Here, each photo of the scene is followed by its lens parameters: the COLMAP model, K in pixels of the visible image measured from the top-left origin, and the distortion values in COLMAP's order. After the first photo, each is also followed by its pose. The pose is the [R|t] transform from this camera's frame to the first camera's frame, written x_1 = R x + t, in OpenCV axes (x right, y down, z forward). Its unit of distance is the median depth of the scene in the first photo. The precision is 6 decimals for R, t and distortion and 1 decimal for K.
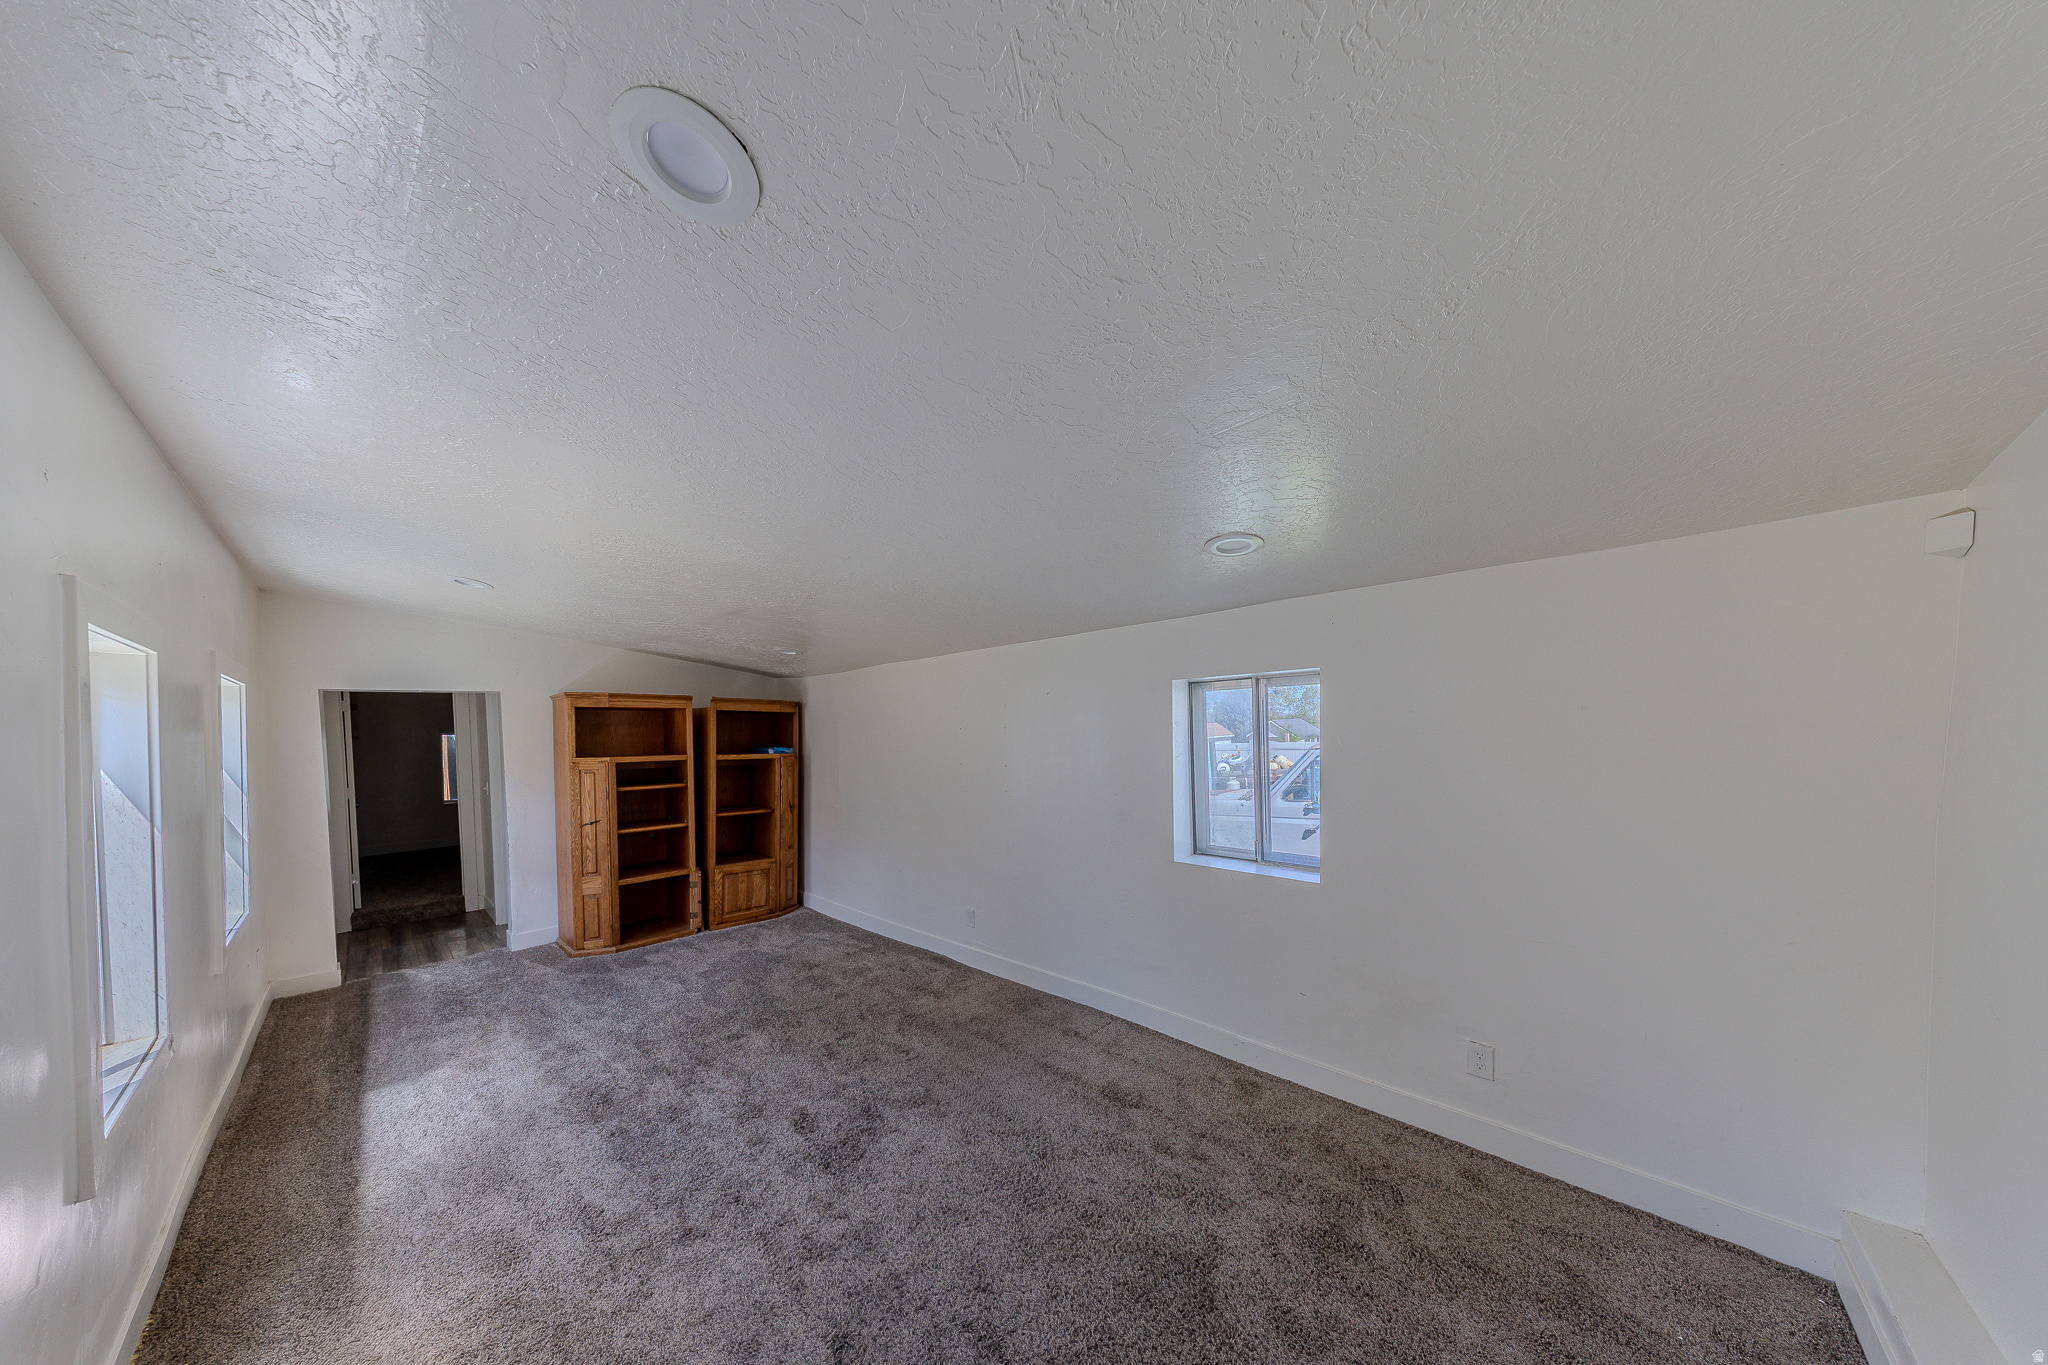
lens RADIAL K [[614.8, 0, 1016.9], [0, 614.8, 750.6], [0, 0, 1]] dist [-0.000095, 0.000016]
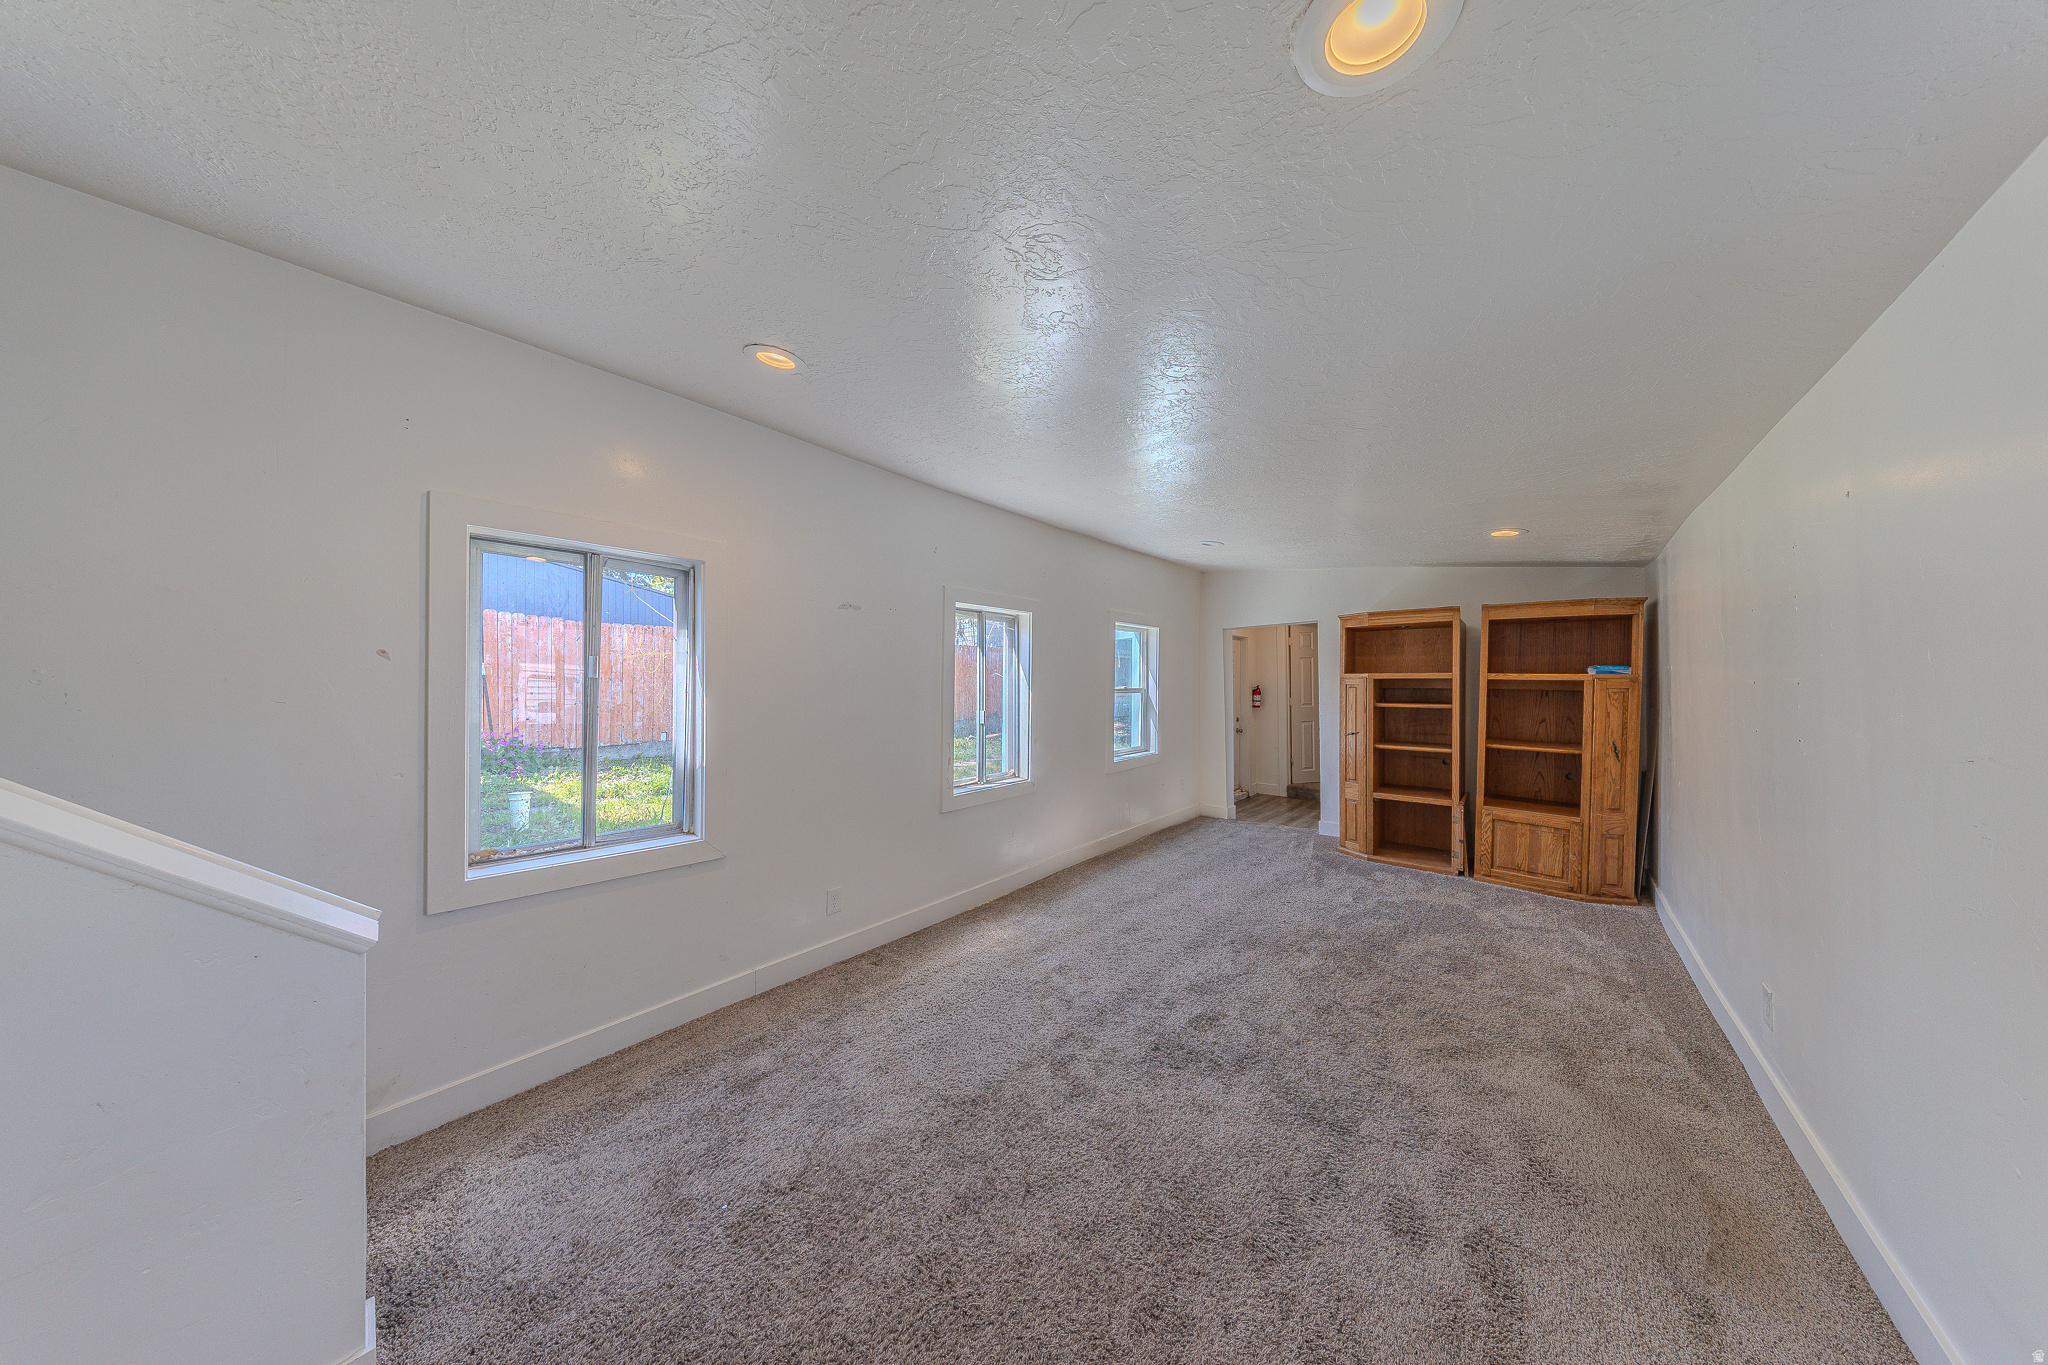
lens RADIAL K [[599.8, 0, 1024.2], [0, 599.8, 684.8], [0, 0, 1]] dist [-0.000150, 0.000079]
pose [[0.034889, 0.016803, -0.999250, 0.318734], [-0.033038, 0.999332, 0.015651, 0.031350], [0.998845, 0.032467, 0.035421, 0.349455]]
